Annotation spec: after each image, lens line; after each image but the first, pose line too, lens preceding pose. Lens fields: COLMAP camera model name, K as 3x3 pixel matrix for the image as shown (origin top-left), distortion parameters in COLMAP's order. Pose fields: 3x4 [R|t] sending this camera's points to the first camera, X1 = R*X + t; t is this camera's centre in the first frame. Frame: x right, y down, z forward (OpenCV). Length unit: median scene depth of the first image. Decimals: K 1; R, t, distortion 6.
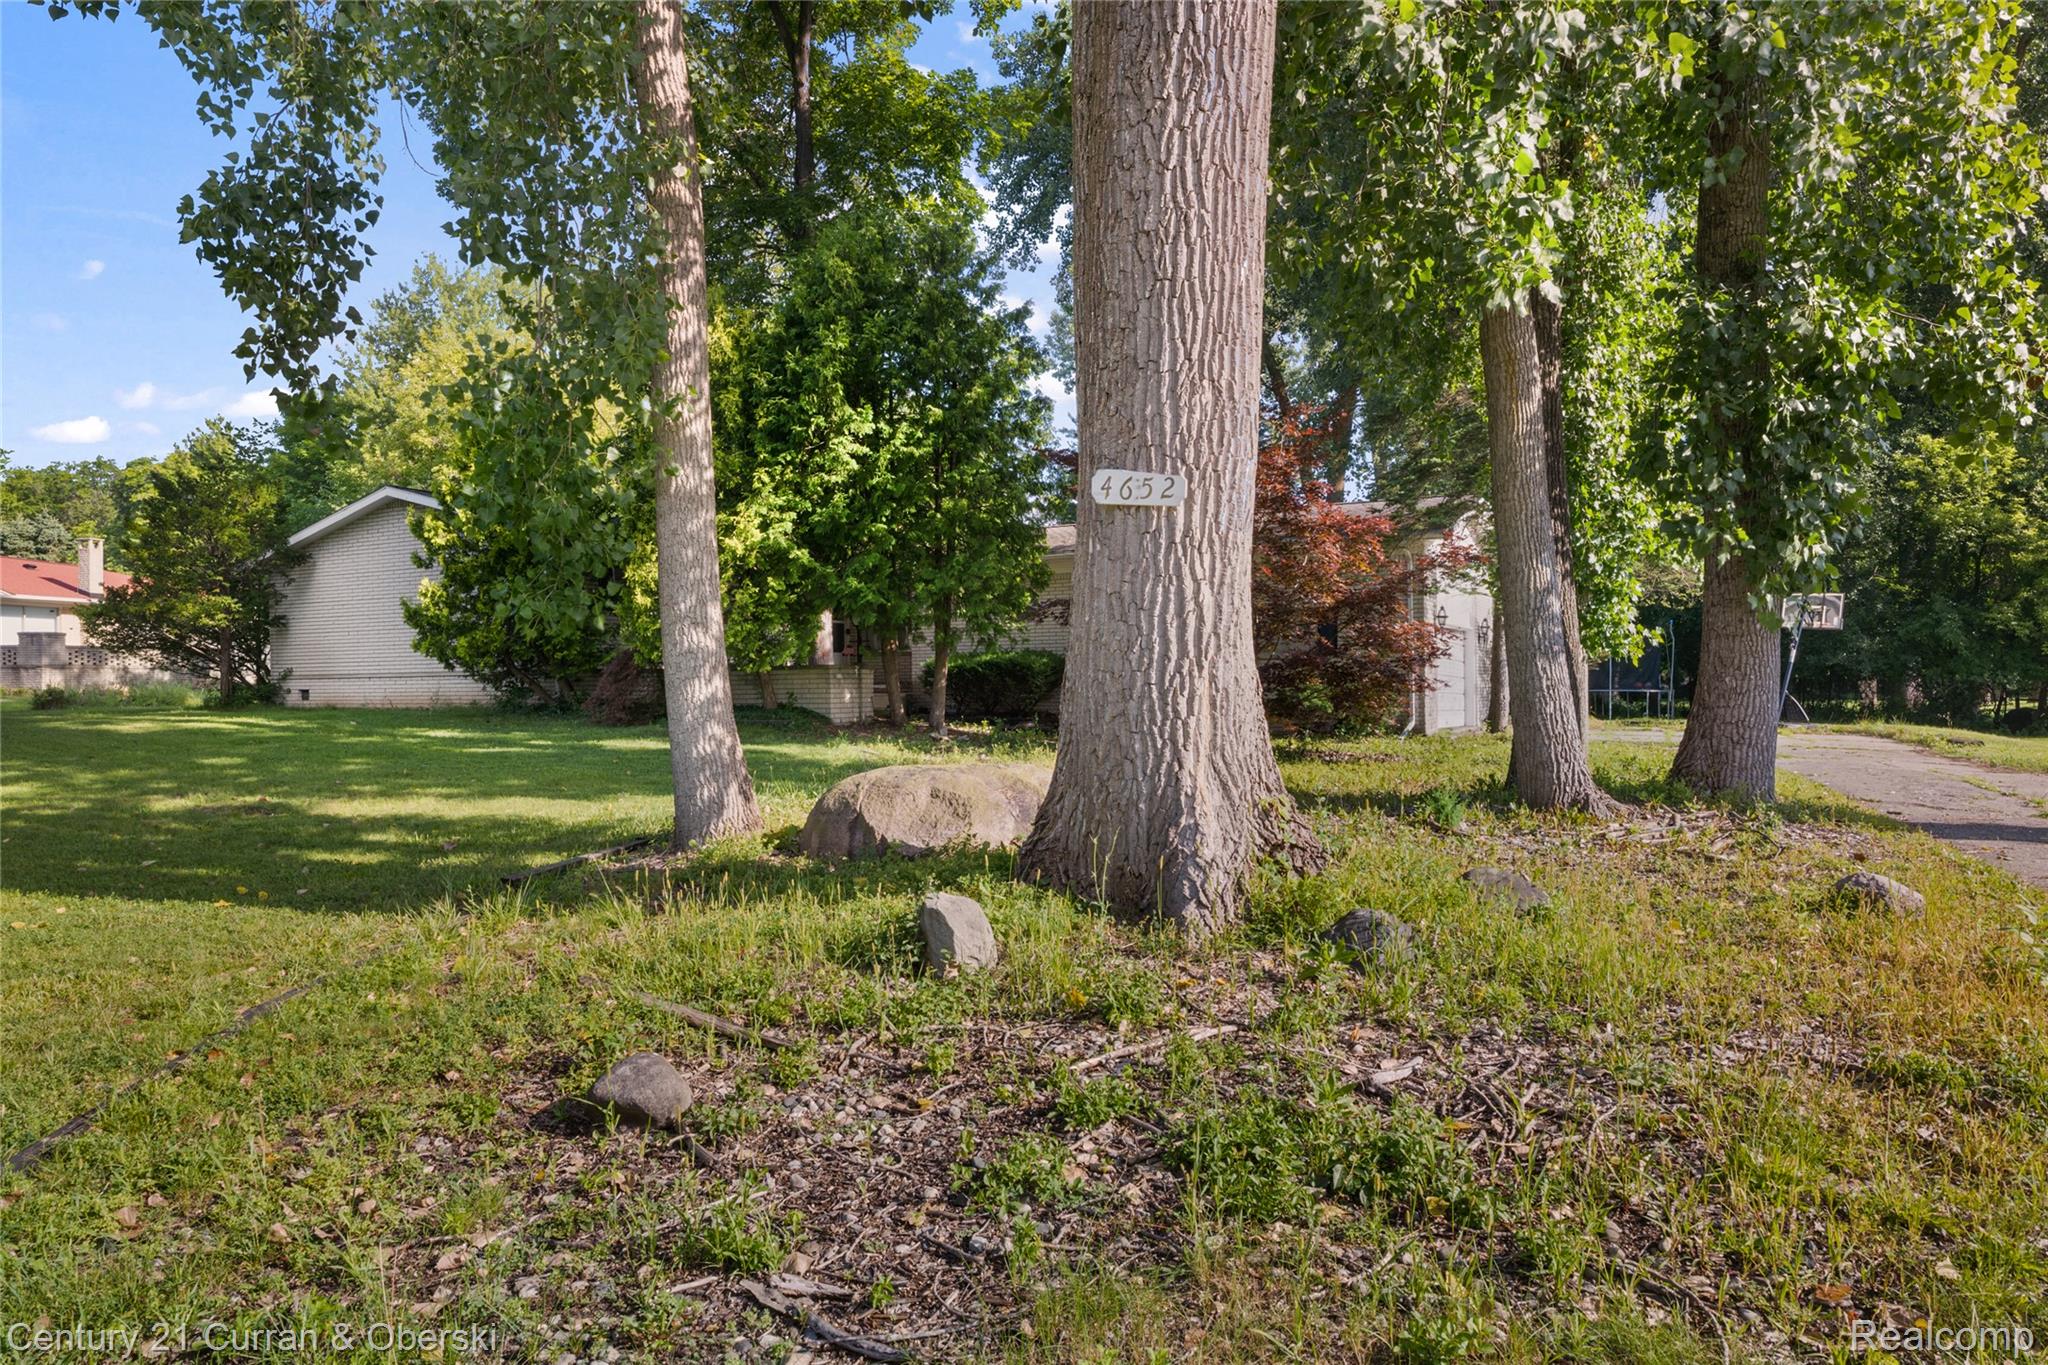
lens RADIAL K [[1188.1, 0, 1024.0], [0, 1188.1, 682.5], [0, 0, 1]] dist [0.001002, -0.000265]
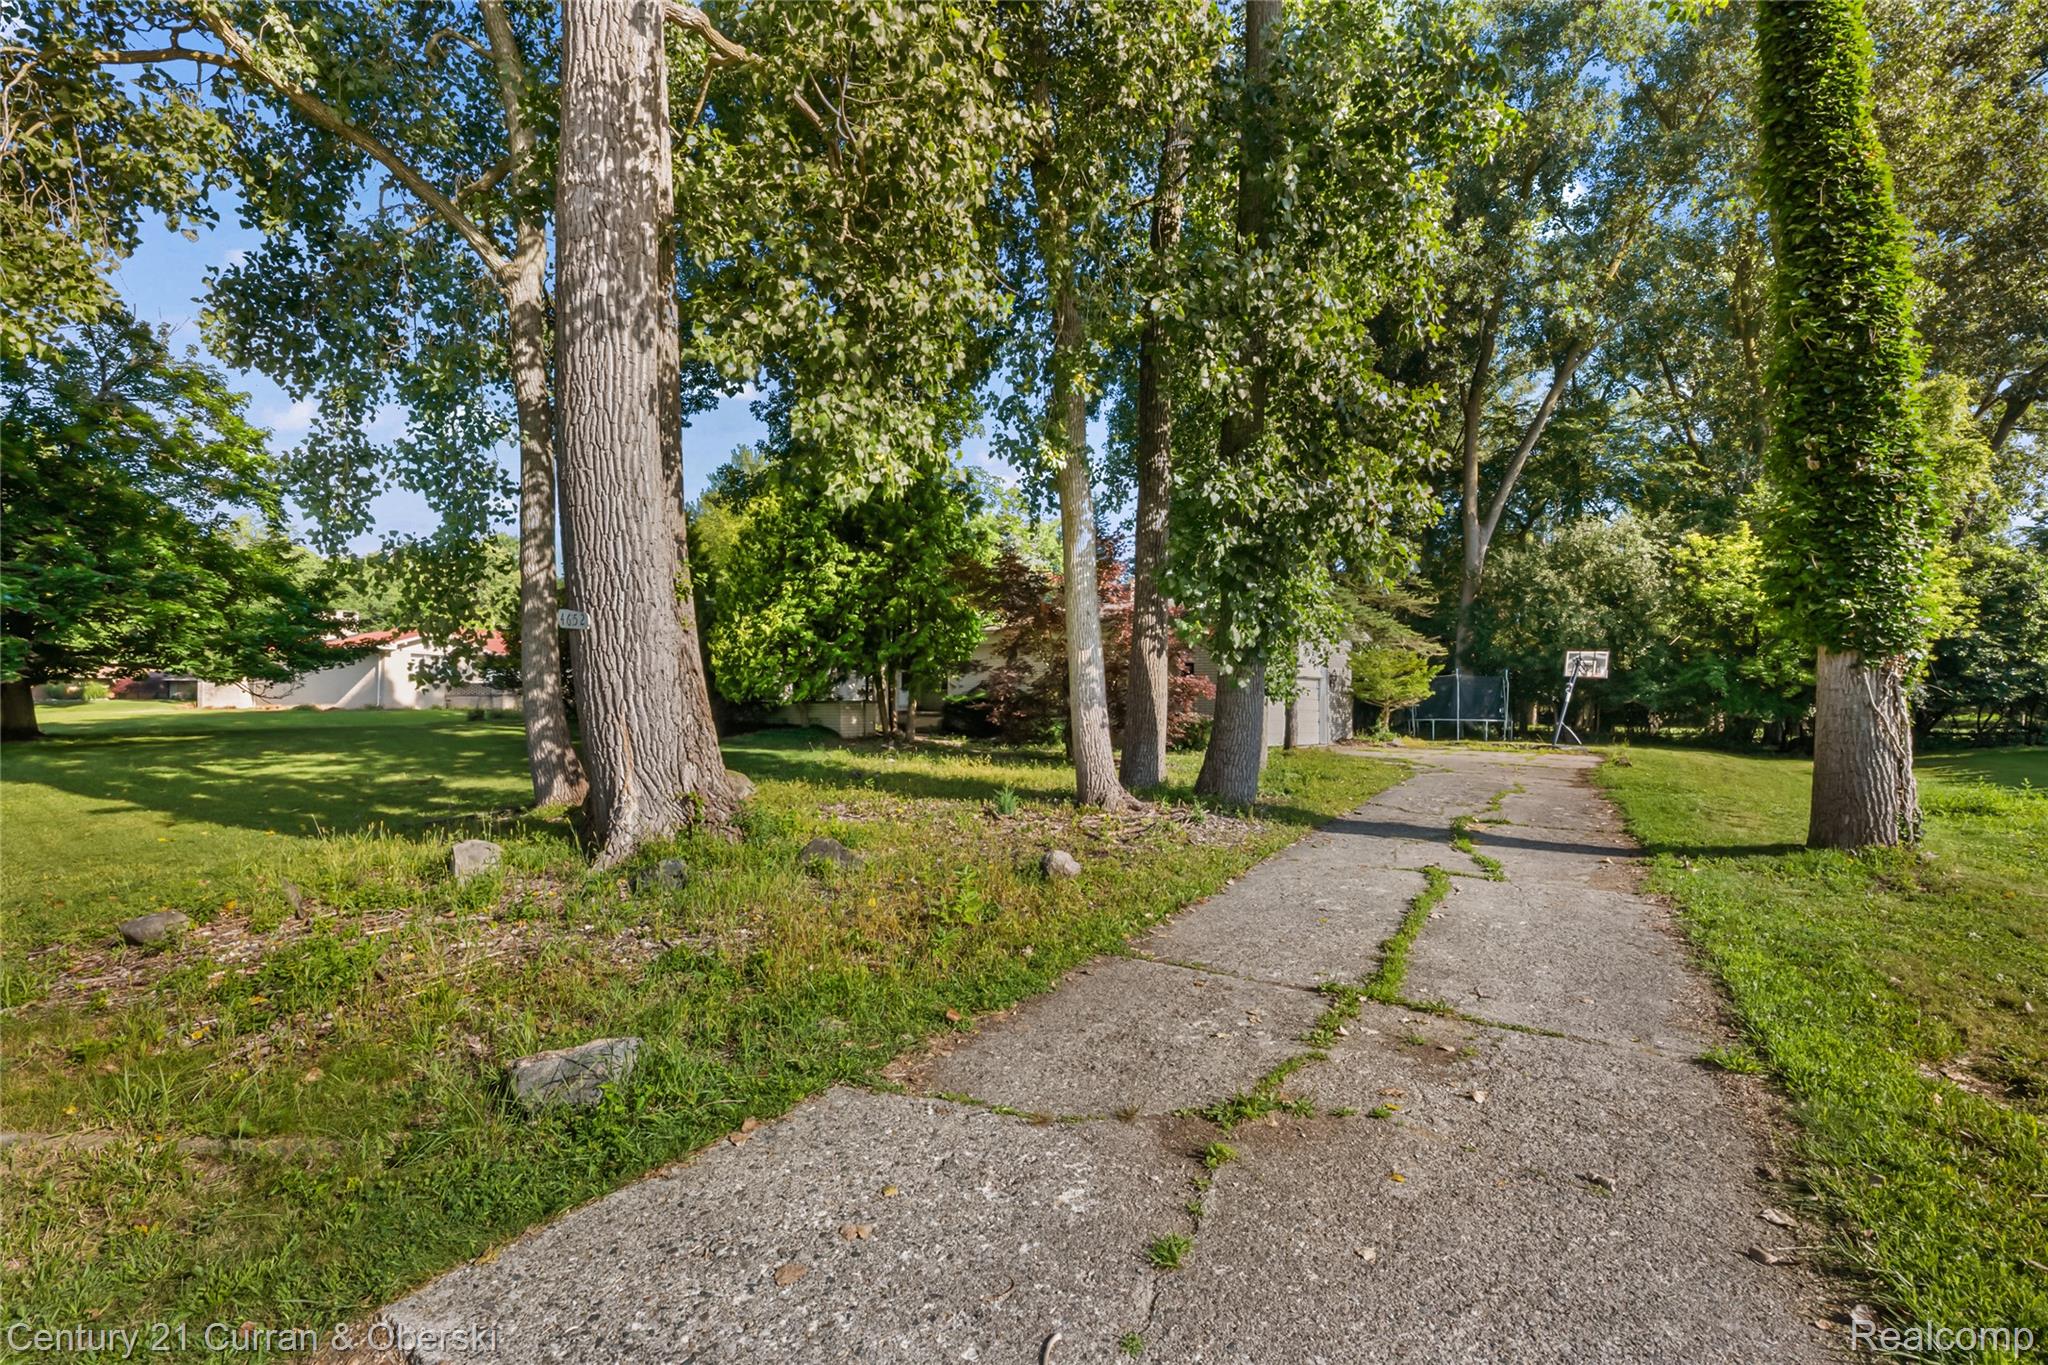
lens RADIAL K [[790.1, 0, 1024.0], [0, 790.1, 682.5], [0, 0, 1]] dist [0.000347, 0.000069]
pose [[0.985535, 0.003346, -0.169439, 0.292038], [-0.008488, 0.999525, -0.029633, -0.011385], [0.169259, 0.030642, 0.985095, -0.019581]]
